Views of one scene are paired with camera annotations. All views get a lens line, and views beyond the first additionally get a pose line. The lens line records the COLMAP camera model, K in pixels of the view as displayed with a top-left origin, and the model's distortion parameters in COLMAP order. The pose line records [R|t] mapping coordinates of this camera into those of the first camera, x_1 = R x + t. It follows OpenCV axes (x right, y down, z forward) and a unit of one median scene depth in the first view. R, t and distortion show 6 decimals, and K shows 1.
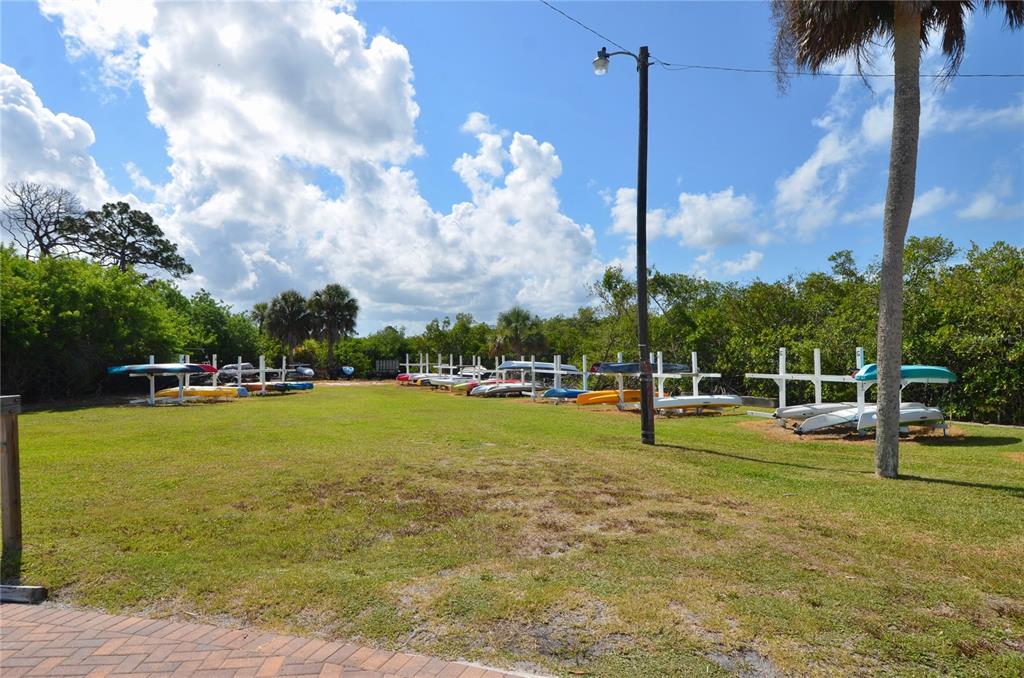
lens RADIAL K [[634.8, 0, 515.1], [0, 634.8, 337.3], [0, 0, 1]] dist [-0.048212, -0.002517]
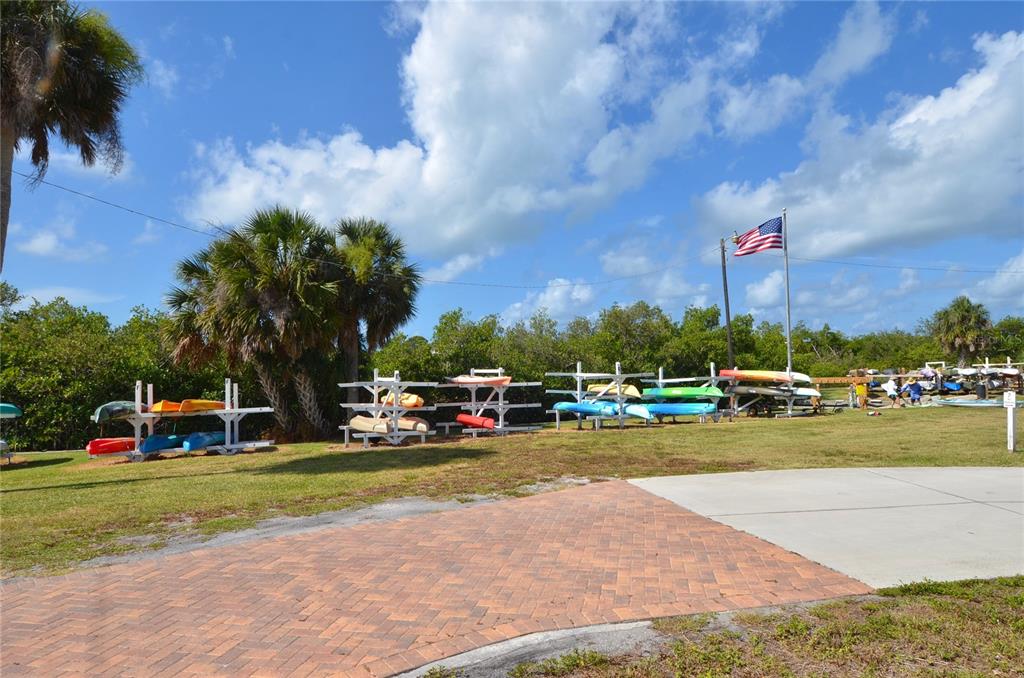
lens RADIAL K [[634.8, 0, 516.4], [0, 634.8, 338.3], [0, 0, 1]] dist [-0.048212, -0.002517]
pose [[0.258399, 0.053964, 0.964530, -0.154613], [0.002480, 0.998398, -0.056524, -0.006990], [-0.966035, 0.016998, 0.257851, -0.186145]]
